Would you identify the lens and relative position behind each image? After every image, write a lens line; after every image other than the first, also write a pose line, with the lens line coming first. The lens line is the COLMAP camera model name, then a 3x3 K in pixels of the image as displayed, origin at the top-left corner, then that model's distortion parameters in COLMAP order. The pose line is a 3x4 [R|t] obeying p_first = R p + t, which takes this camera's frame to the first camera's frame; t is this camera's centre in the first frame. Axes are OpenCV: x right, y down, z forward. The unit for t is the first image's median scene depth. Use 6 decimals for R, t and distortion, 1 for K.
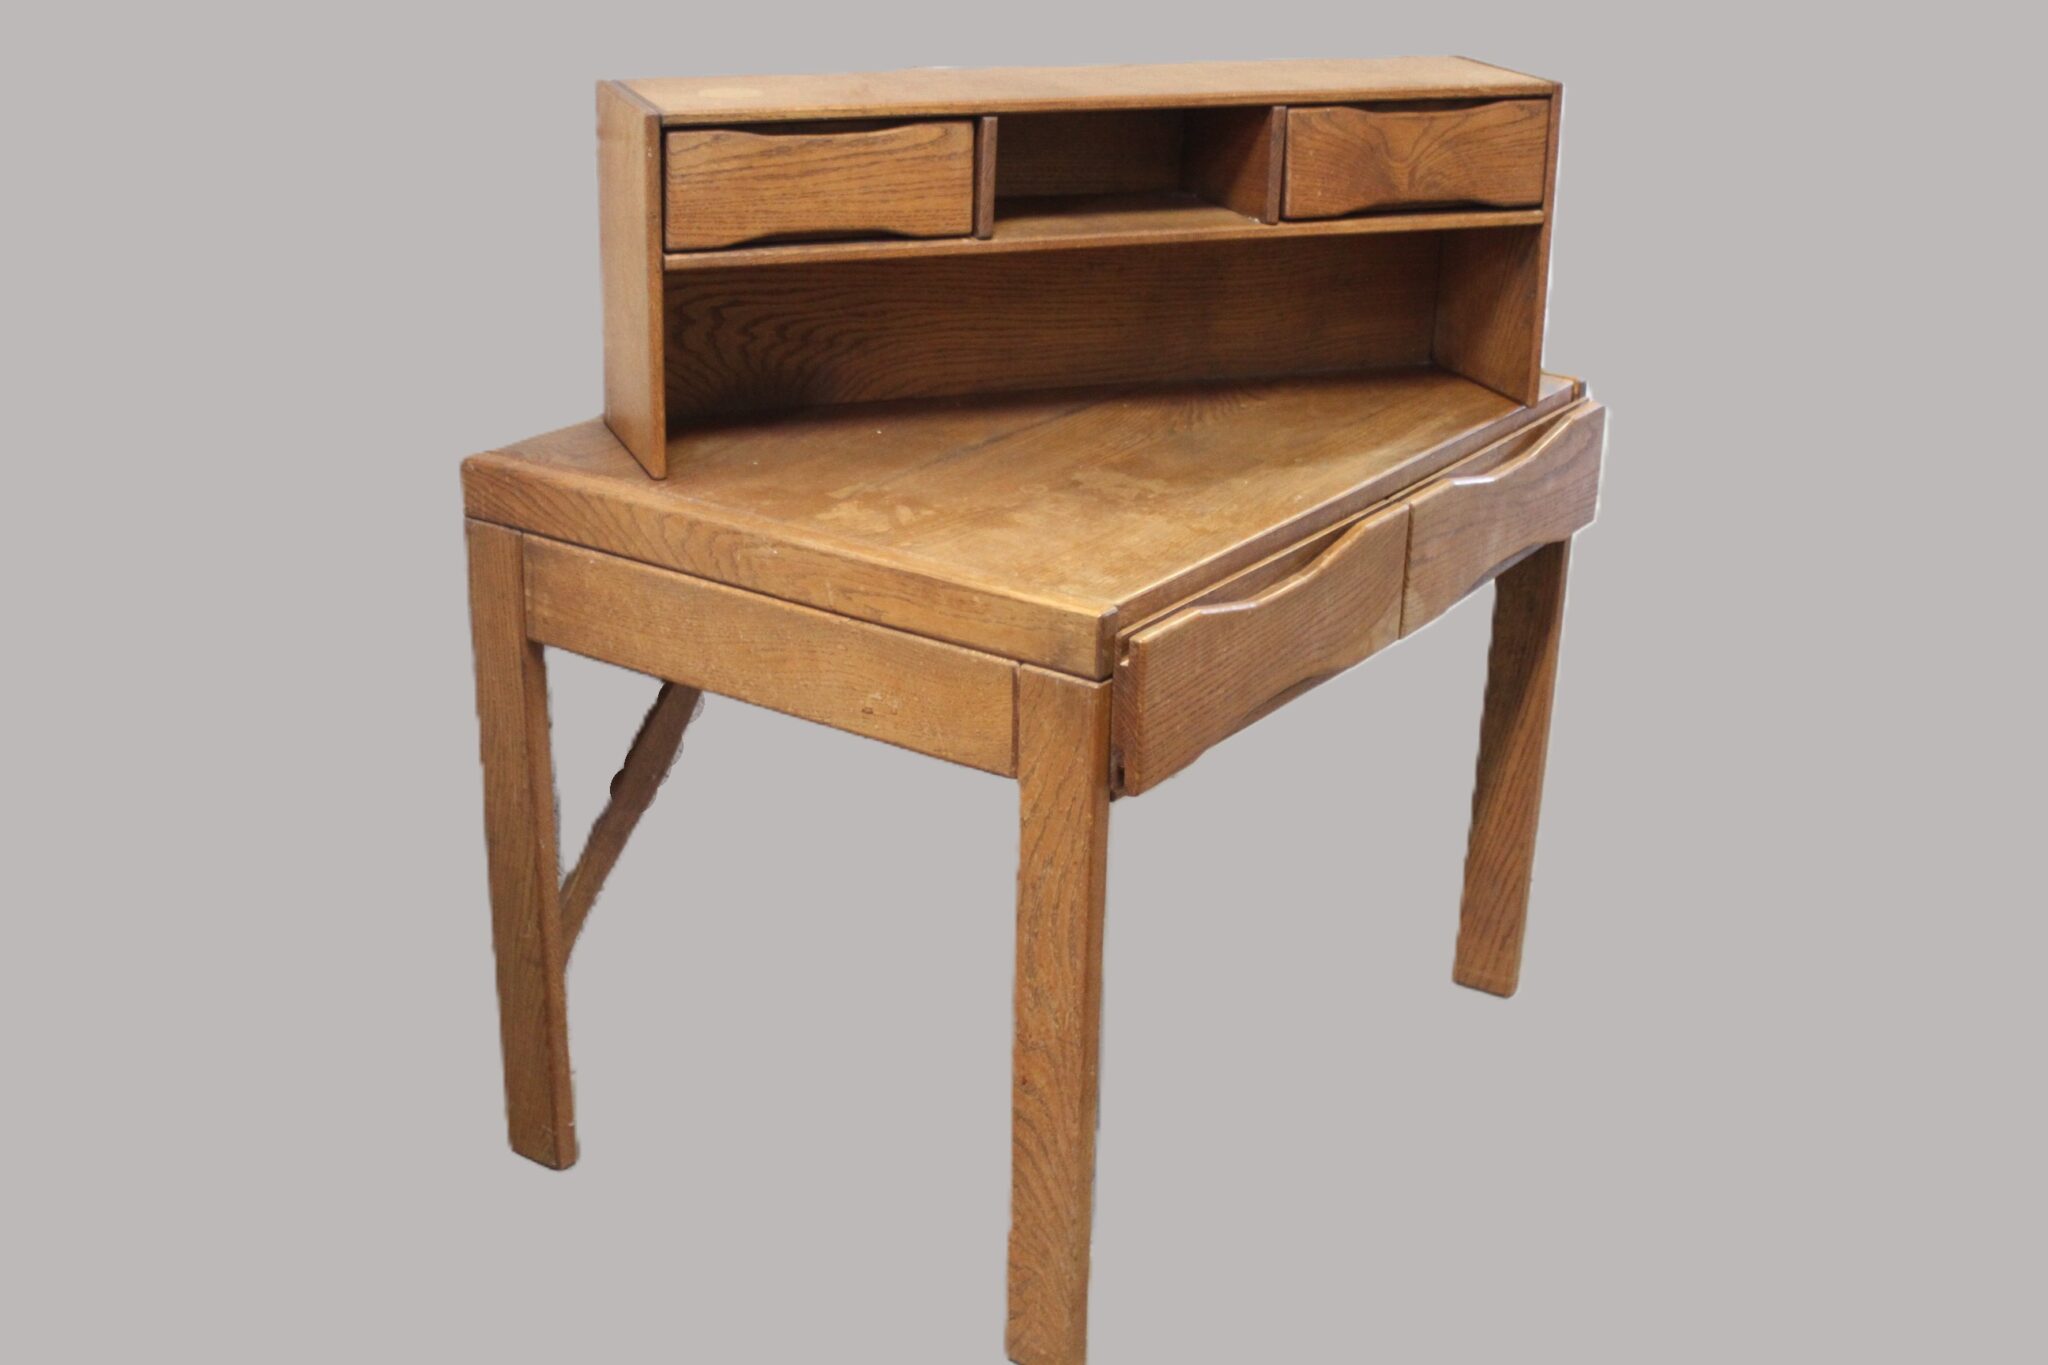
lens RADIAL K [[2639.7, 0, 1021.1], [0, 2639.7, 774.3], [0, 0, 1]] dist [-0.099637, -0.023102]
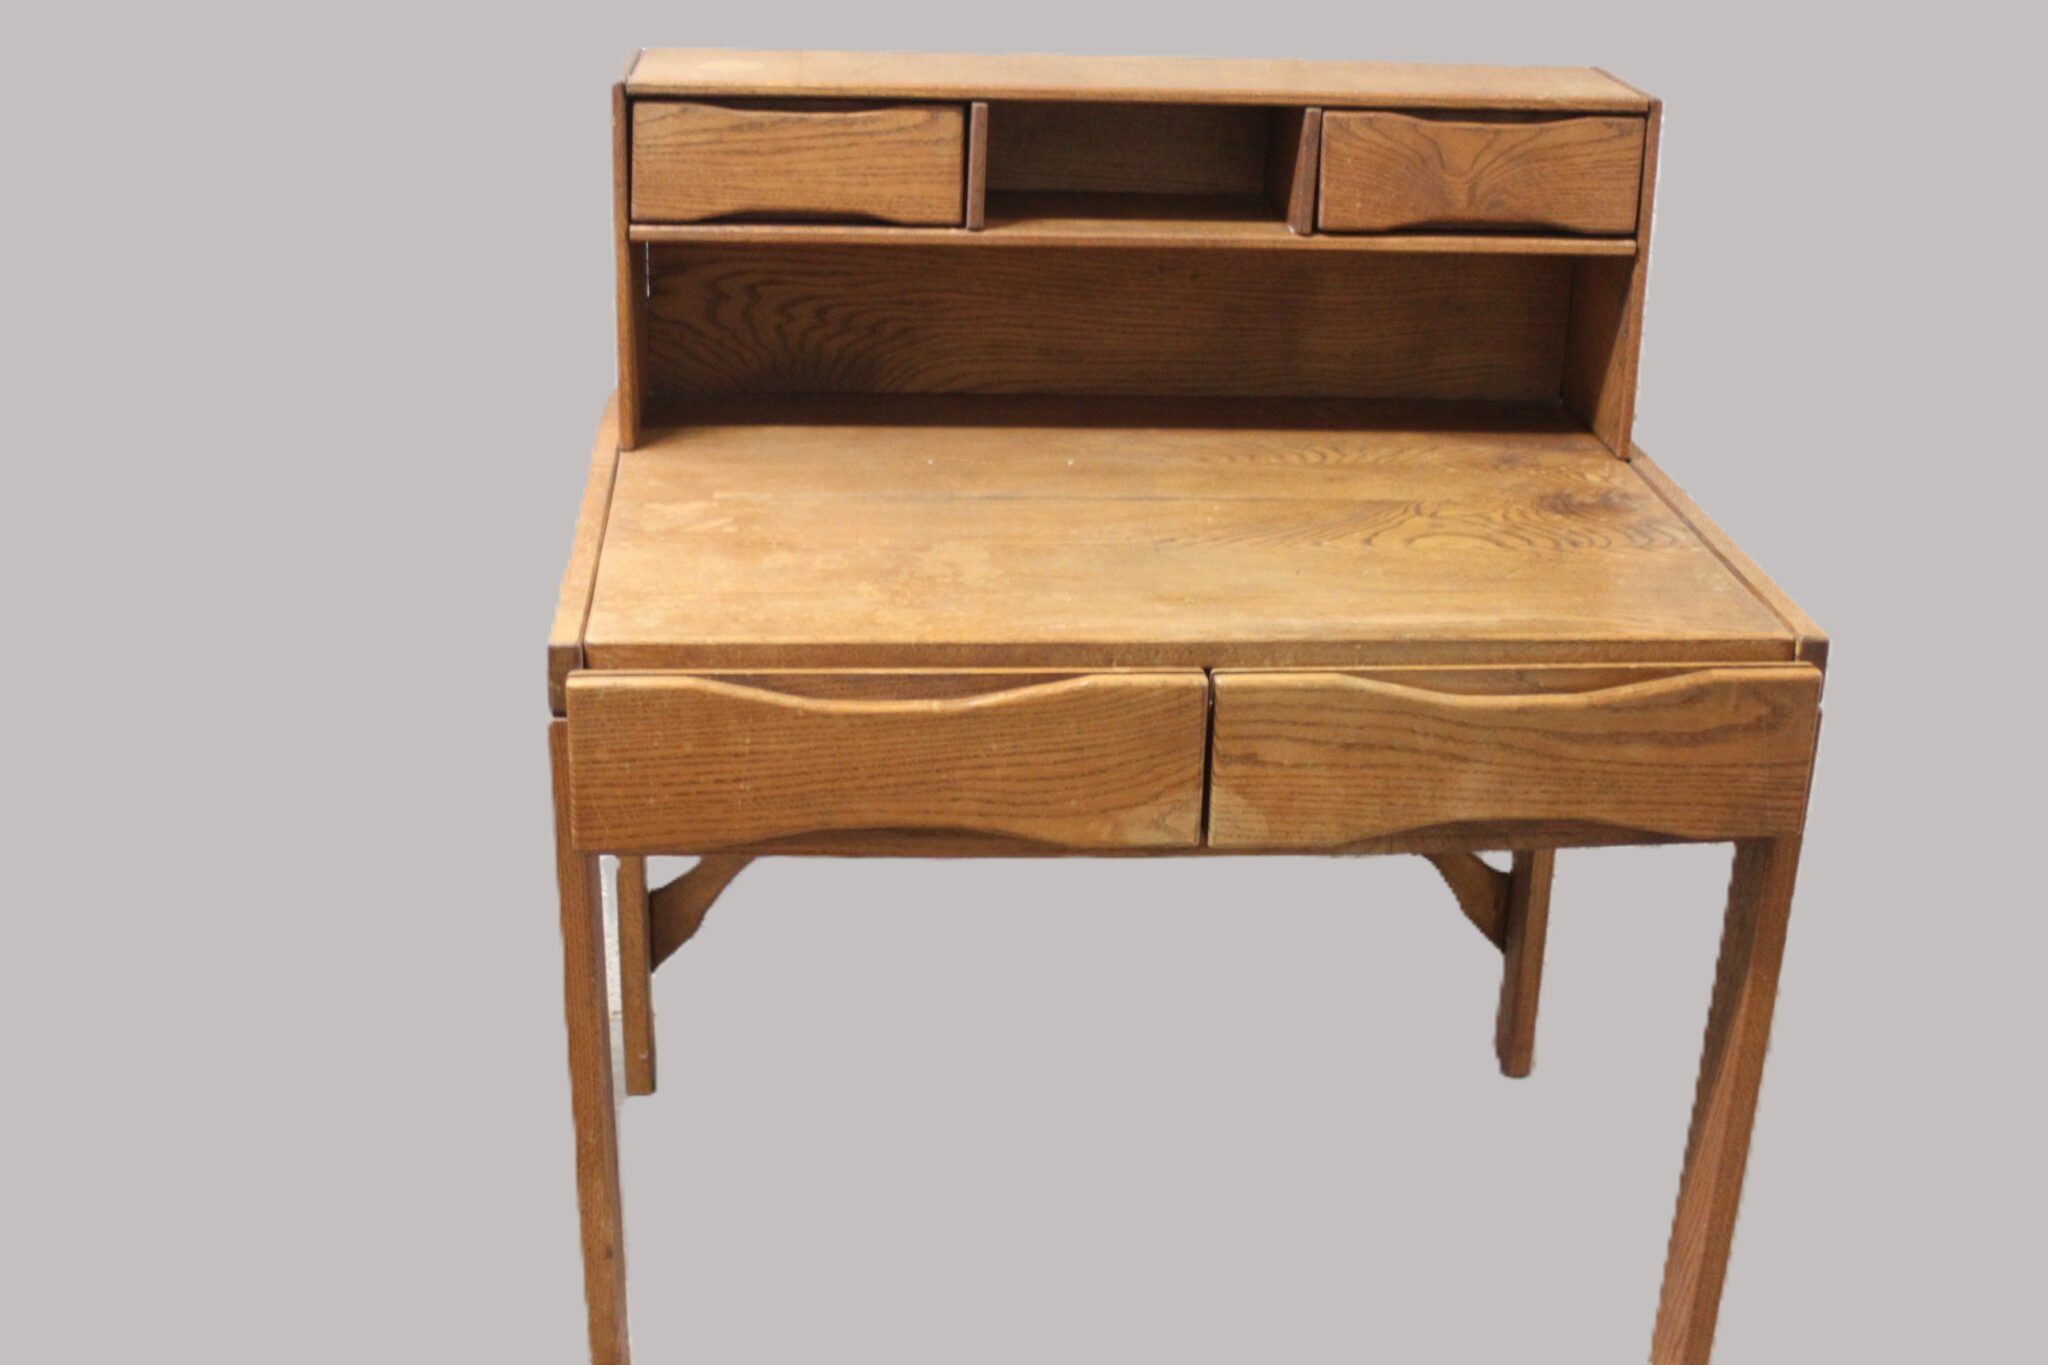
lens RADIAL K [[2639.7, 0, 1021.1], [0, 2639.7, 774.3], [0, 0, 1]] dist [-0.099637, -0.023102]
pose [[0.953444, 0.119335, -0.276953, 0.281469], [-0.119889, 0.992674, 0.014995, -0.022797], [0.276714, 0.018906, 0.960766, 0.086652]]
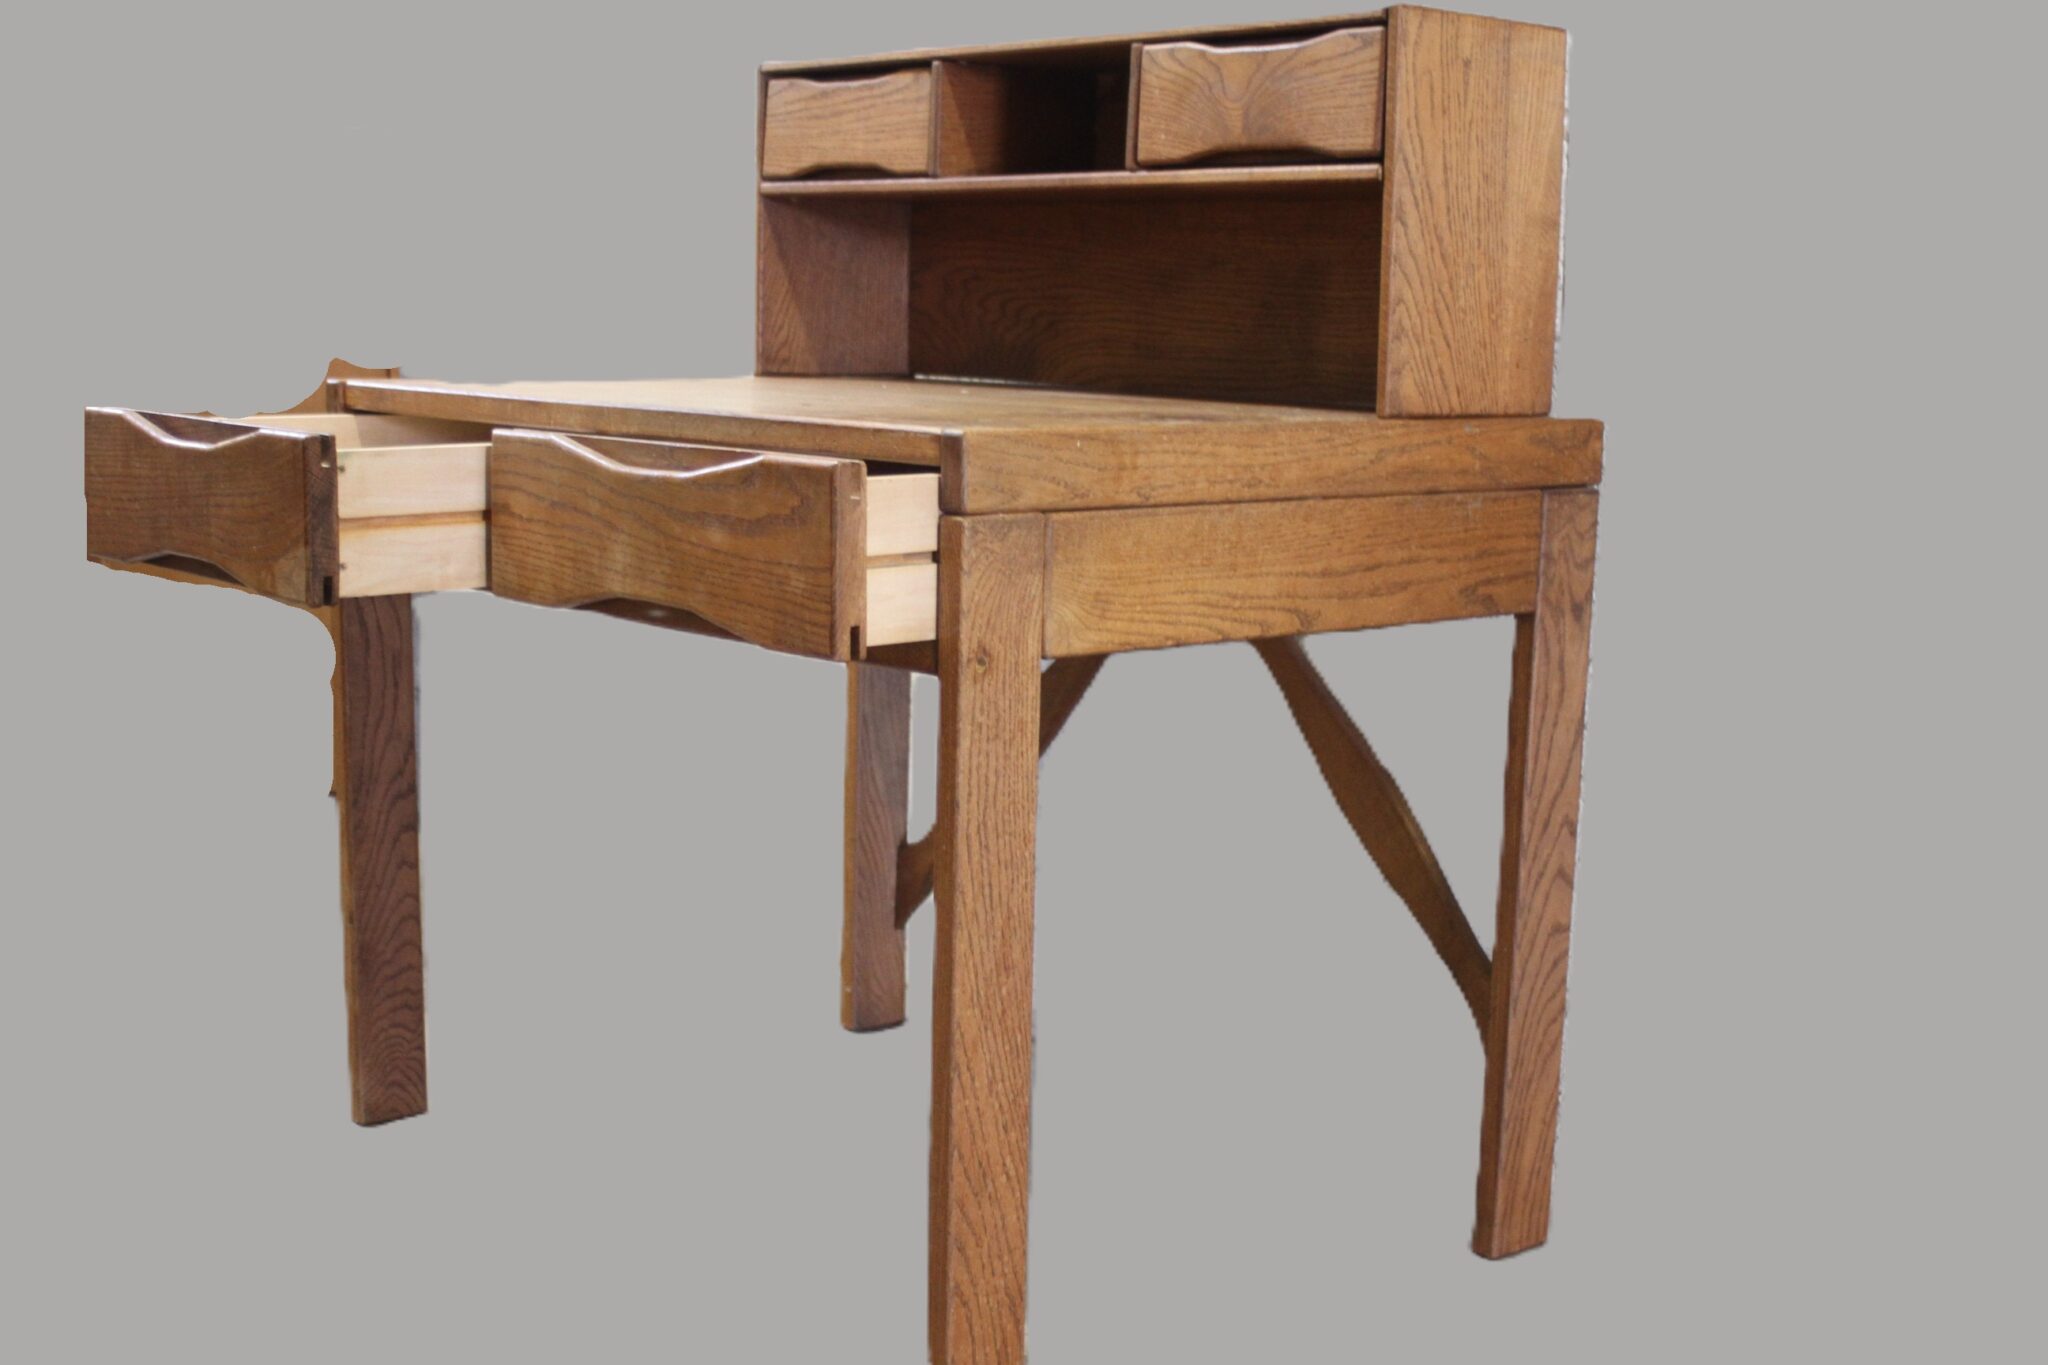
lens RADIAL K [[2639.7, 0, 1021.1], [0, 2639.7, 774.3], [0, 0, 1]] dist [-0.099637, -0.023102]
pose [[0.310295, 0.152548, -0.938321, 0.995701], [-0.386846, 0.921883, 0.021950, -0.017892], [0.868371, 0.356175, 0.345068, 0.726007]]
